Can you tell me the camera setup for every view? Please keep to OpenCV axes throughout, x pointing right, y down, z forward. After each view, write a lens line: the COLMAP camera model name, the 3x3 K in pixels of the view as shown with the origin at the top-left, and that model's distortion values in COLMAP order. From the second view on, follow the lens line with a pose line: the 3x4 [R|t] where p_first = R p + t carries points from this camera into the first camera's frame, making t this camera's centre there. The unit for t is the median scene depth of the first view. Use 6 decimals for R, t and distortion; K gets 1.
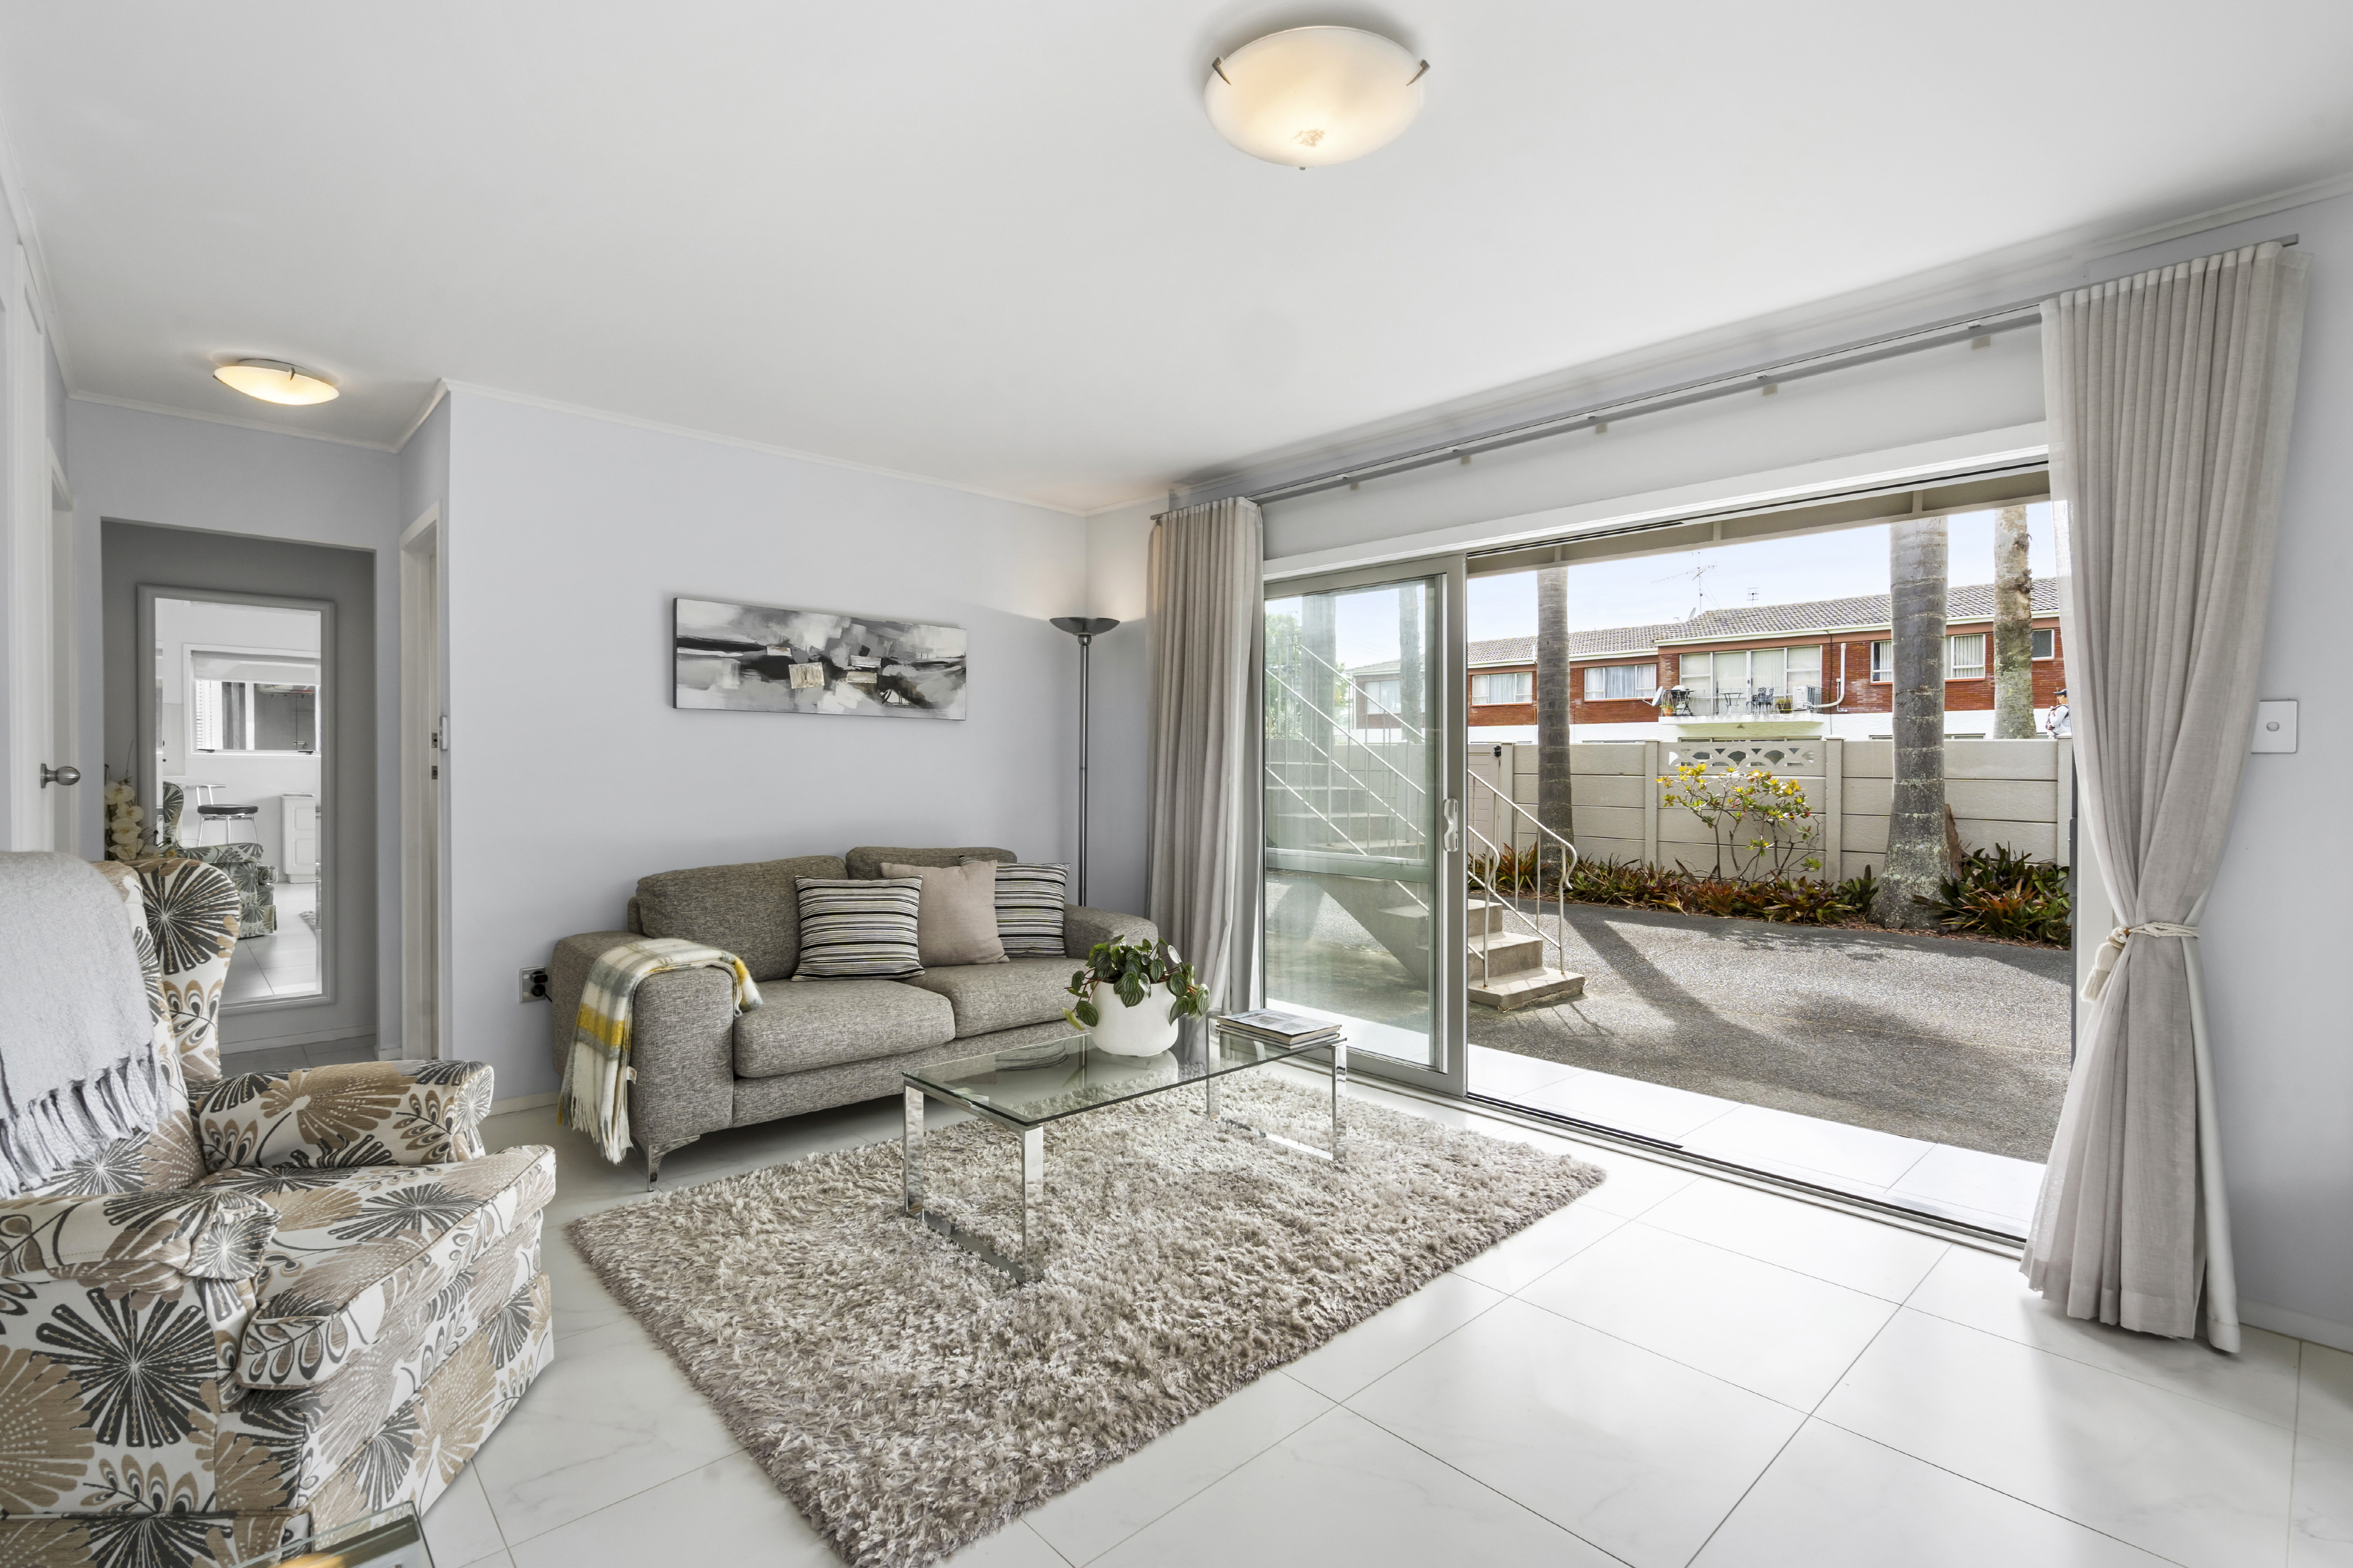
lens RADIAL K [[1080.5, 0, 1180.5], [0, 1080.5, 789.6], [0, 0, 1]] dist [-0.001855, -0.000240]
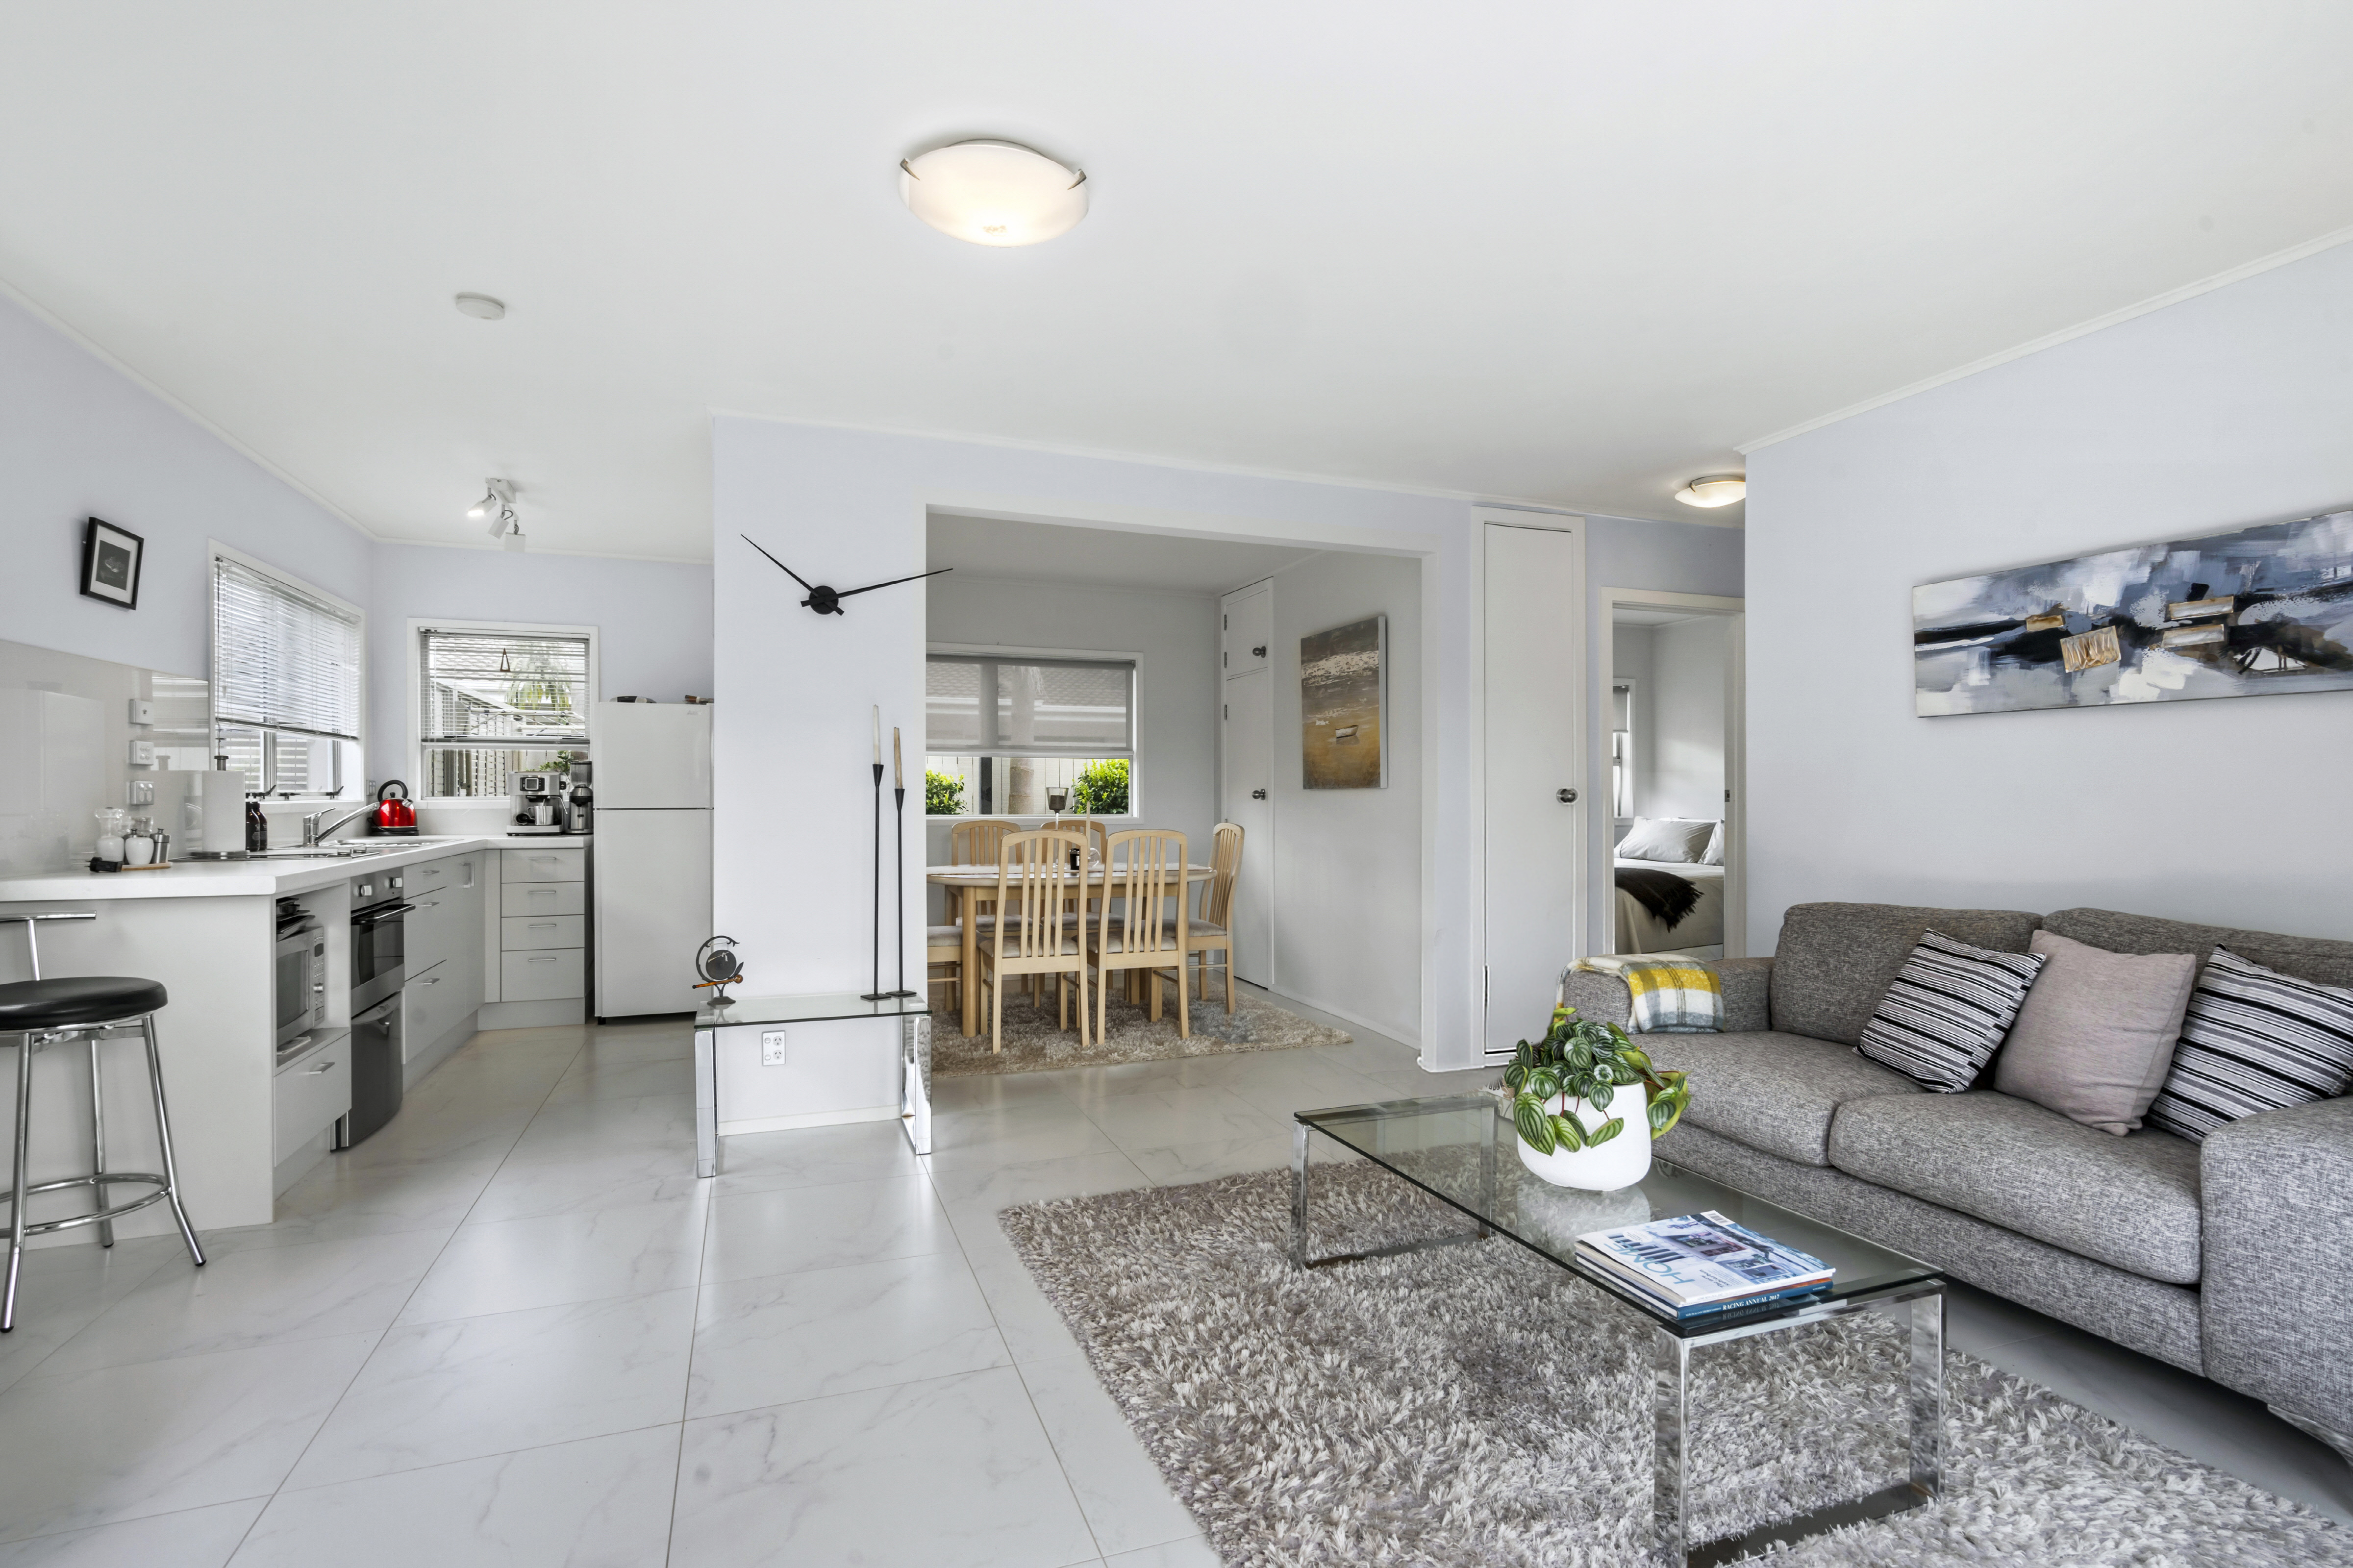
lens RADIAL K [[1135.6, 0, 1188.8], [0, 1135.6, 789.4], [0, 0, 1]] dist [0.015842, 0.000079]
pose [[-0.371089, -0.008300, -0.928560, 0.531803], [-0.021573, 0.999767, -0.000315, -0.006404], [0.928347, 0.019915, -0.371182, 0.751926]]
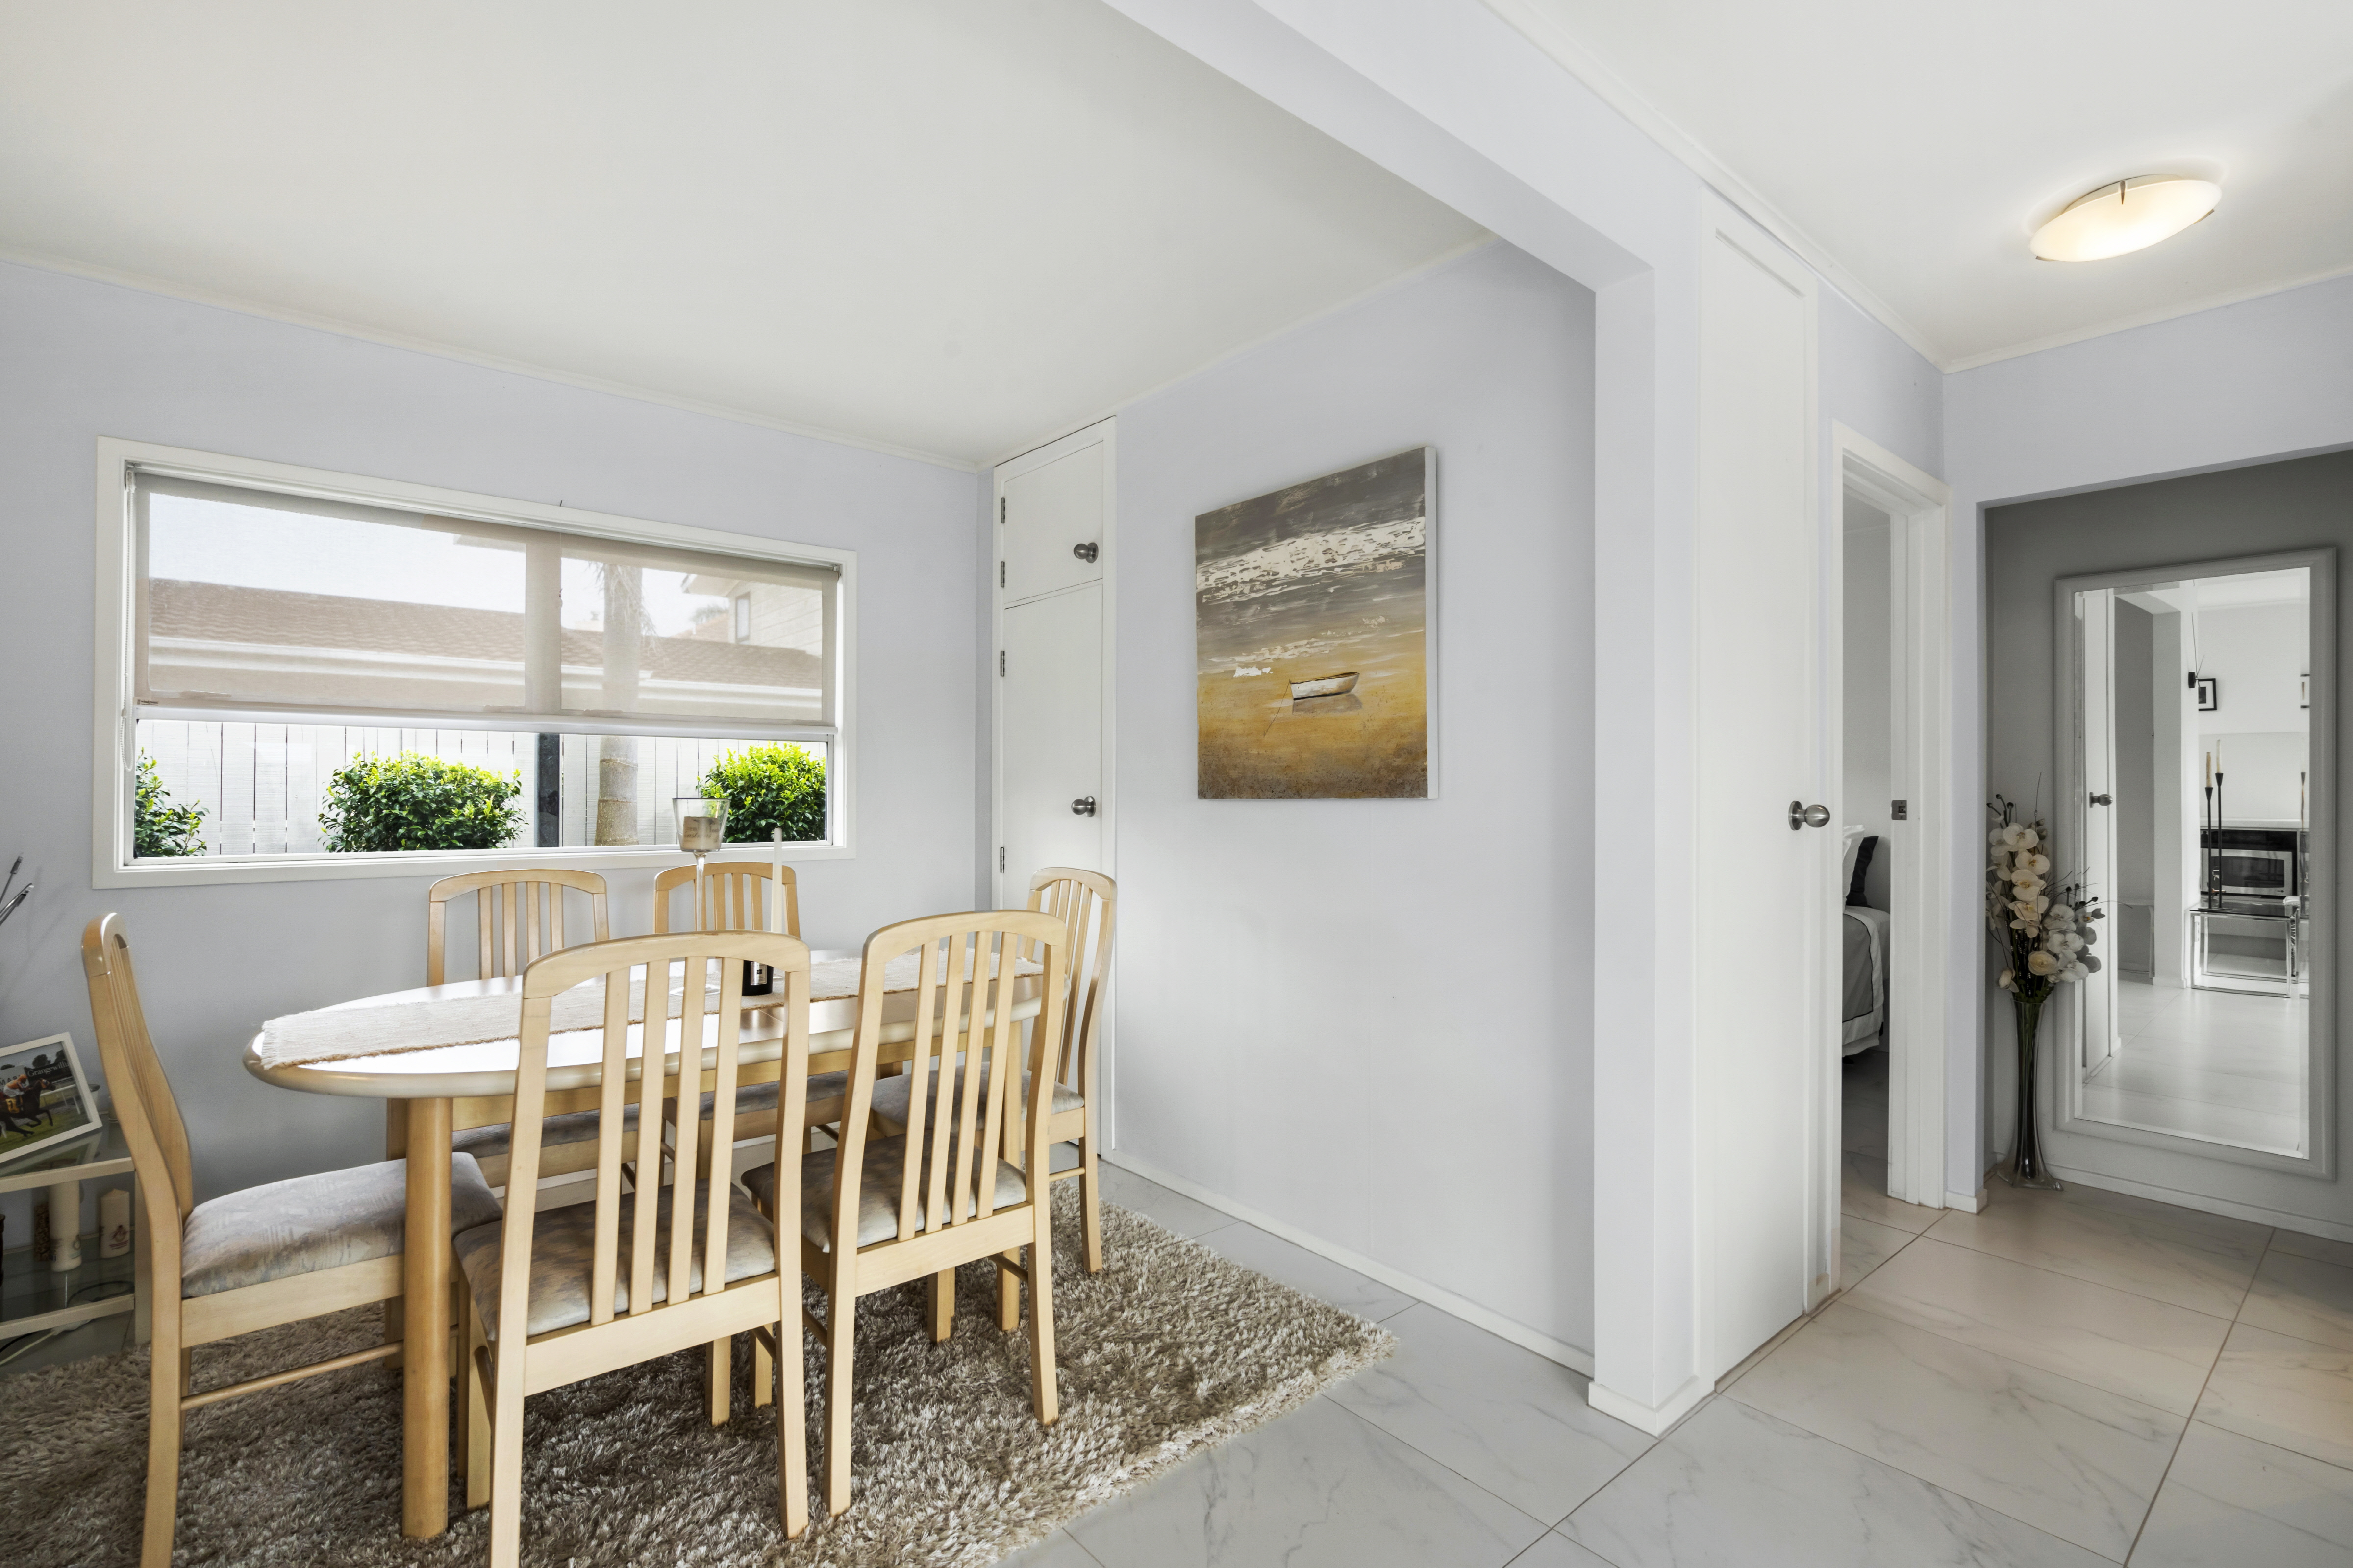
lens RADIAL K [[1080.5, 0, 1180.5], [0, 1080.5, 789.6], [0, 0, 1]] dist [-0.001855, -0.000240]
pose [[-0.049054, -0.012391, -0.998719, -0.126642], [-0.025030, 0.999624, -0.011172, -0.007904], [0.998482, 0.024450, -0.049345, 0.377289]]
